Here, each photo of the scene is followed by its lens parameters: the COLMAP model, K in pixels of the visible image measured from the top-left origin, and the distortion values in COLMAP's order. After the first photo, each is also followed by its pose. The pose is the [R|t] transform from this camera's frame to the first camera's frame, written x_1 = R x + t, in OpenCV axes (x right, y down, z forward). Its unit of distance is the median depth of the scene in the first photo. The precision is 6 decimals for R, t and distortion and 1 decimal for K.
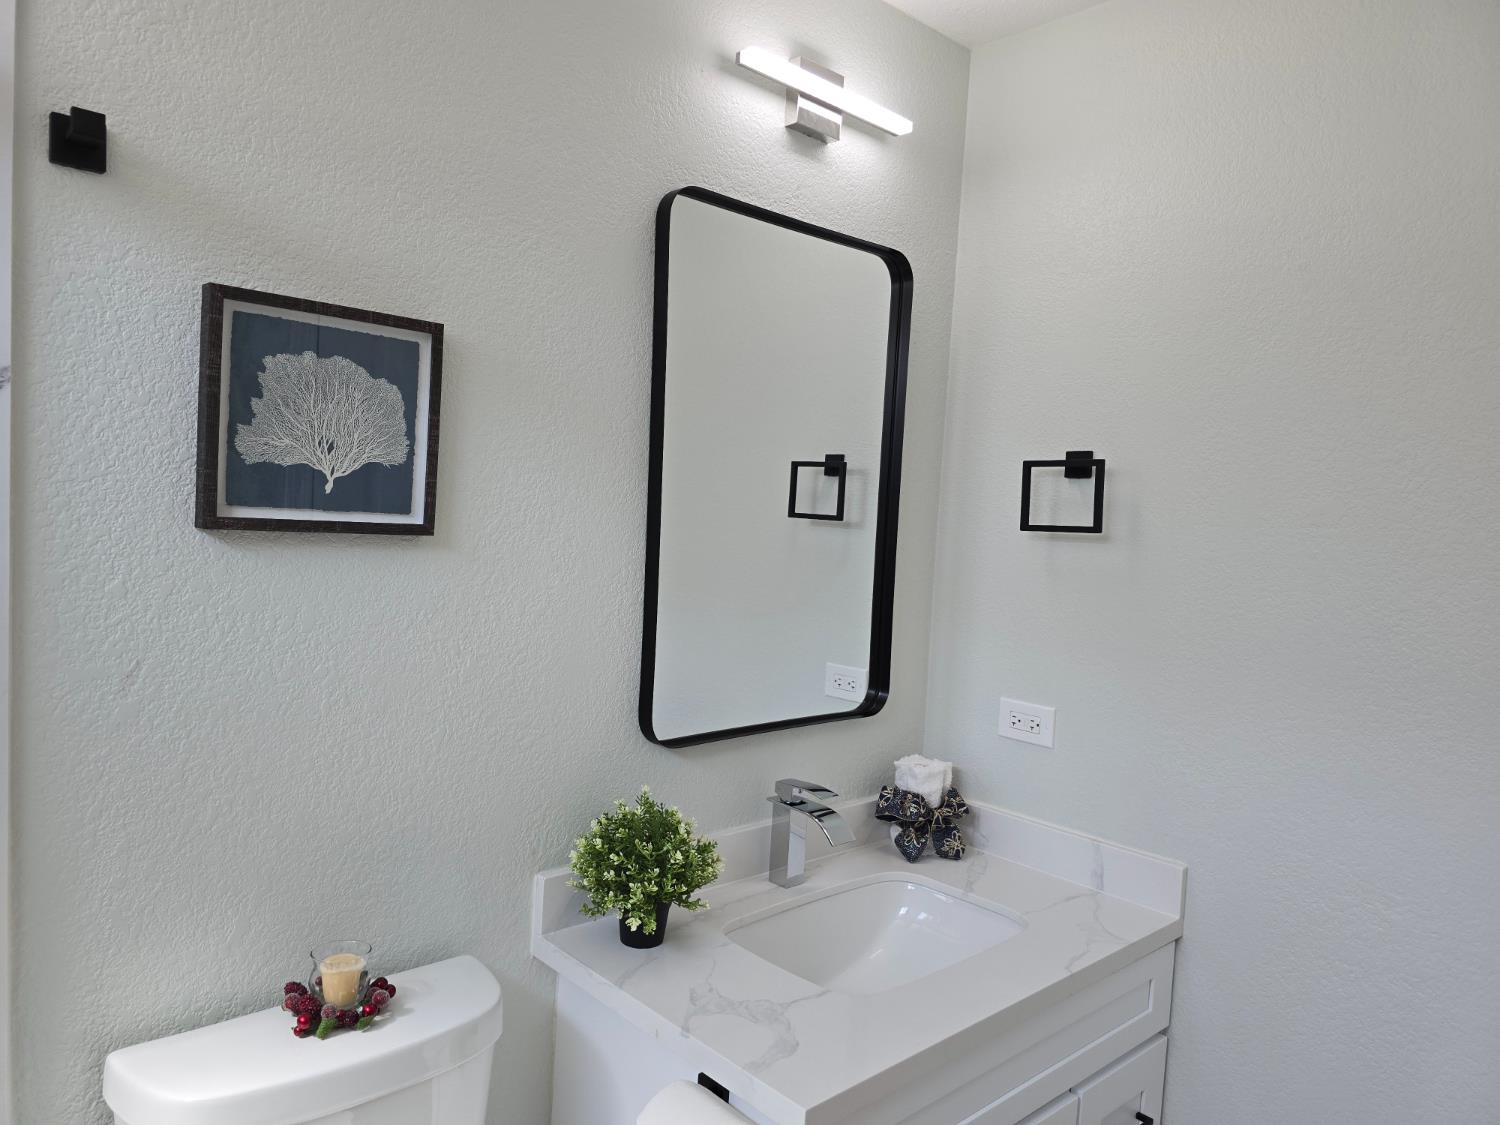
lens RADIAL K [[1001.4, 0, 748.6], [0, 1001.4, 556.1], [0, 0, 1]] dist [0.040196, -0.031516]
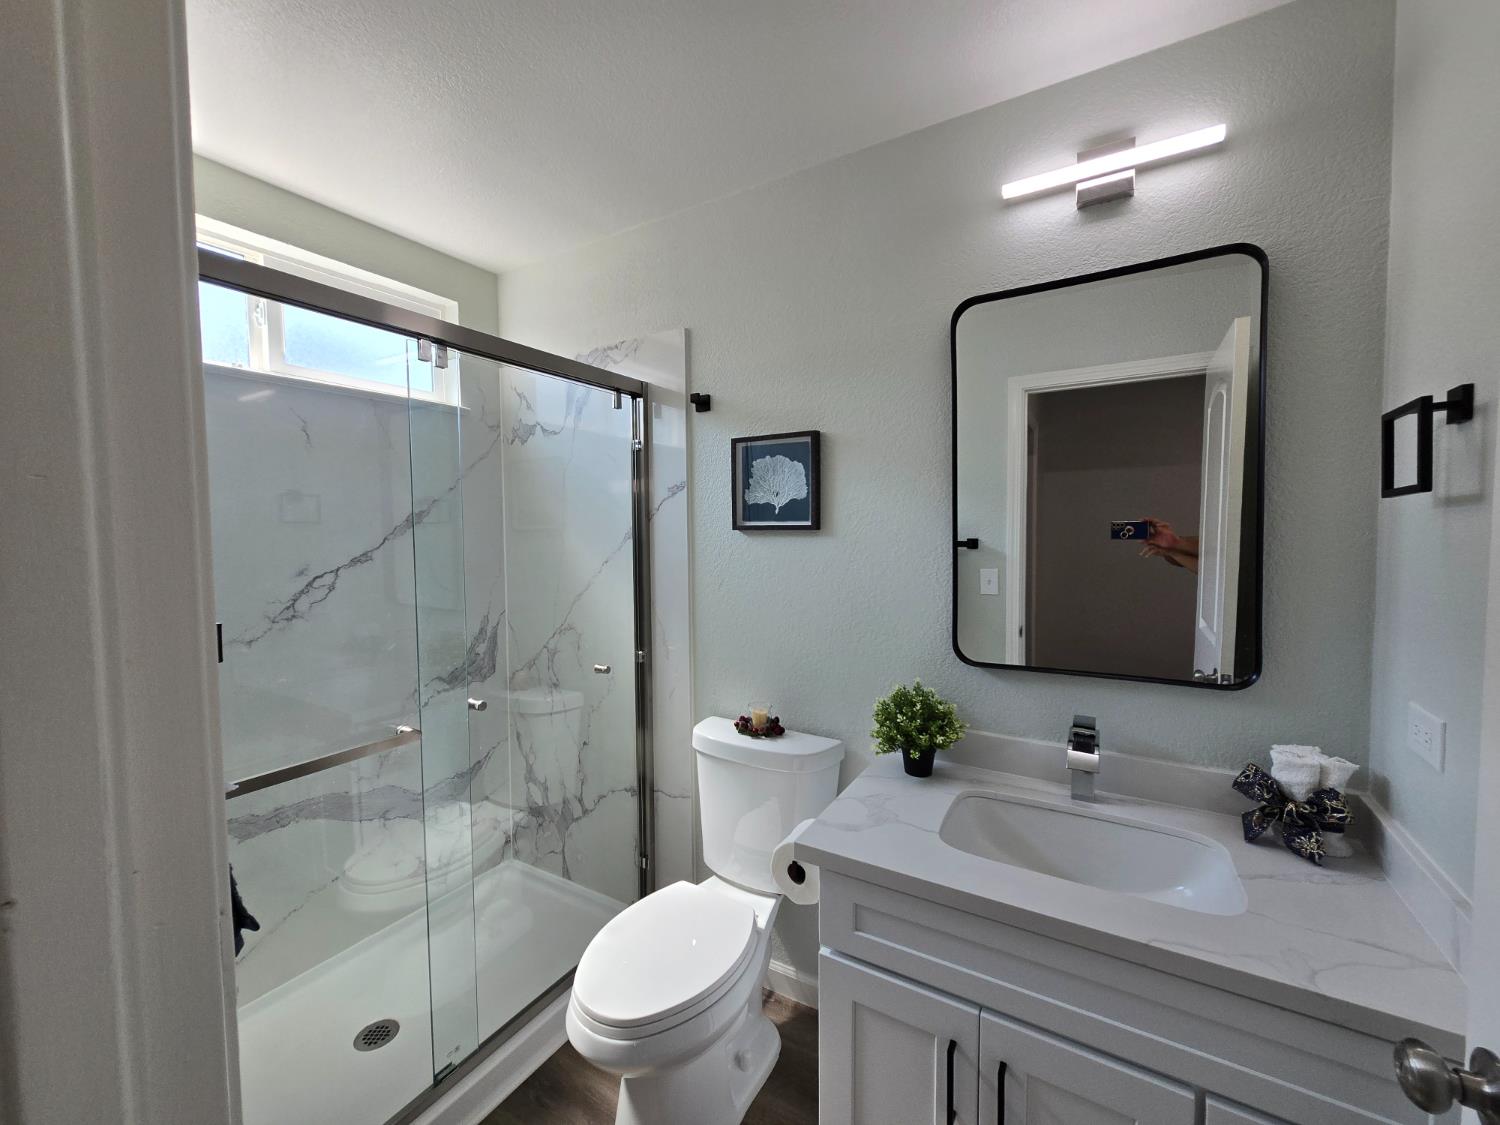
lens RADIAL K [[612.1, 0, 756.9], [0, 612.1, 553.1], [0, 0, 1]] dist [-0.016617, -0.000075]
pose [[0.281519, -0.021538, -0.959314, 0.939832], [-0.020567, 0.999383, -0.028473, 0.071295], [0.959335, 0.027746, 0.280903, 0.556365]]
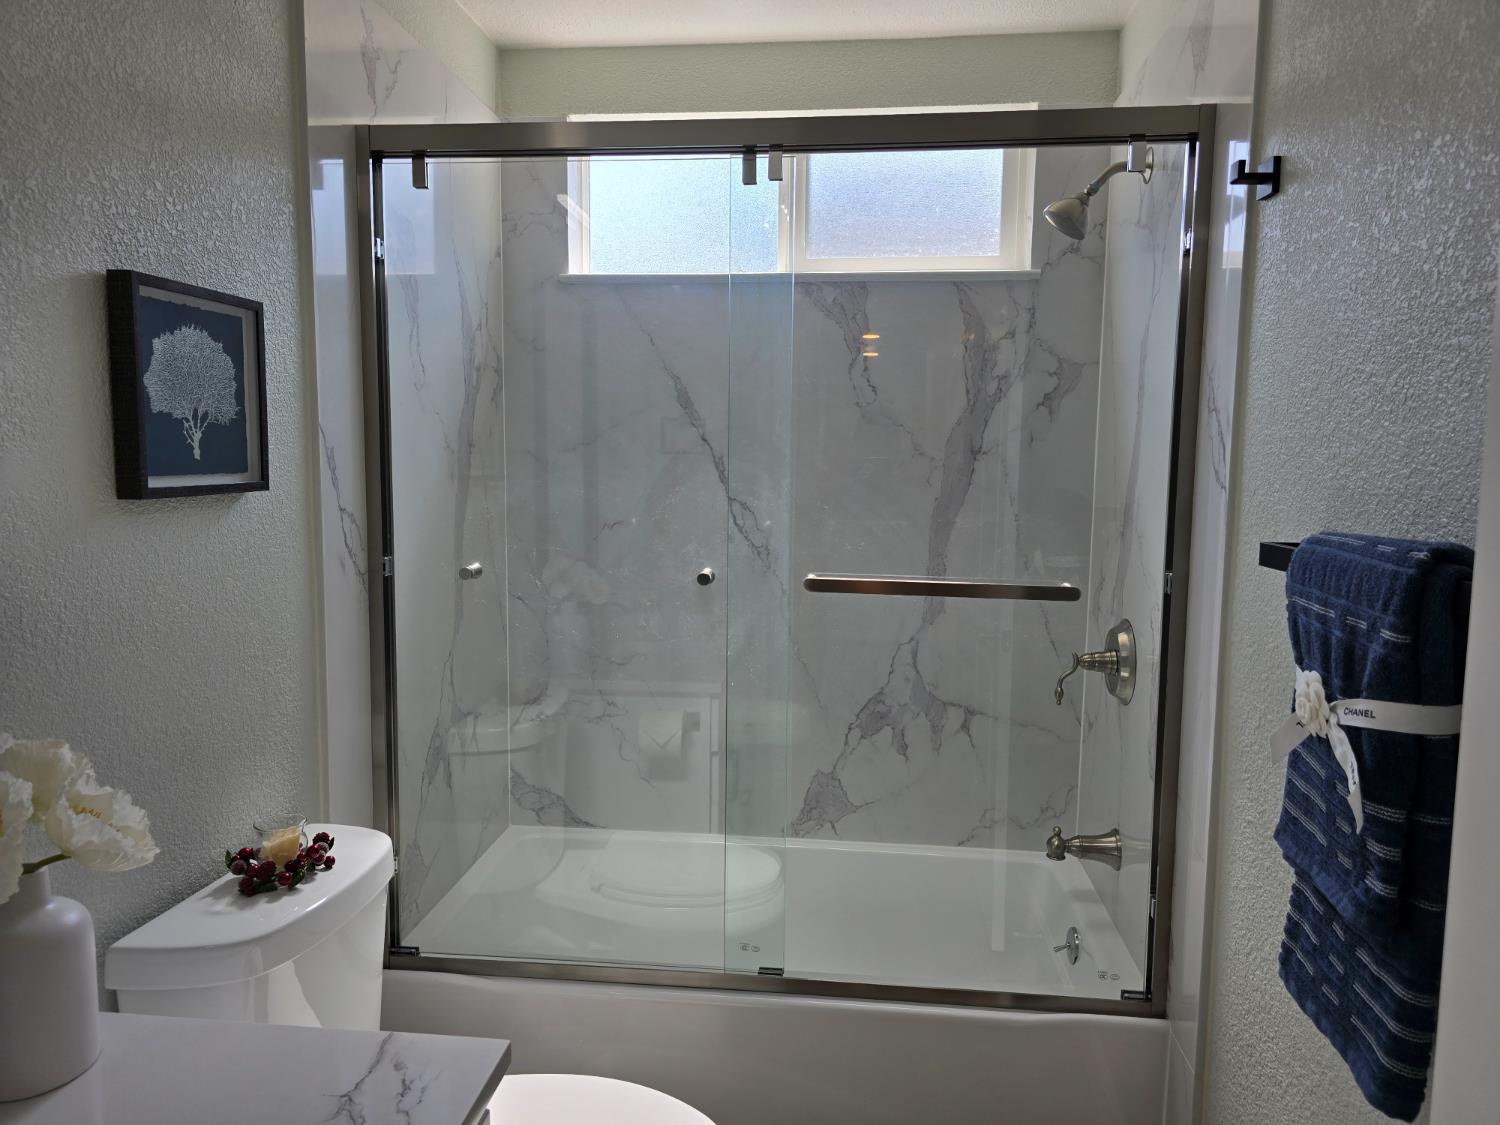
lens RADIAL K [[1001.4, 0, 754.6], [0, 1001.4, 557.5], [0, 0, 1]] dist [0.040196, -0.031516]
pose [[0.742557, -0.116450, 0.659582, -0.712286], [0.045977, 0.991309, 0.123256, -0.064222], [-0.668203, -0.061199, 0.741458, -0.238738]]
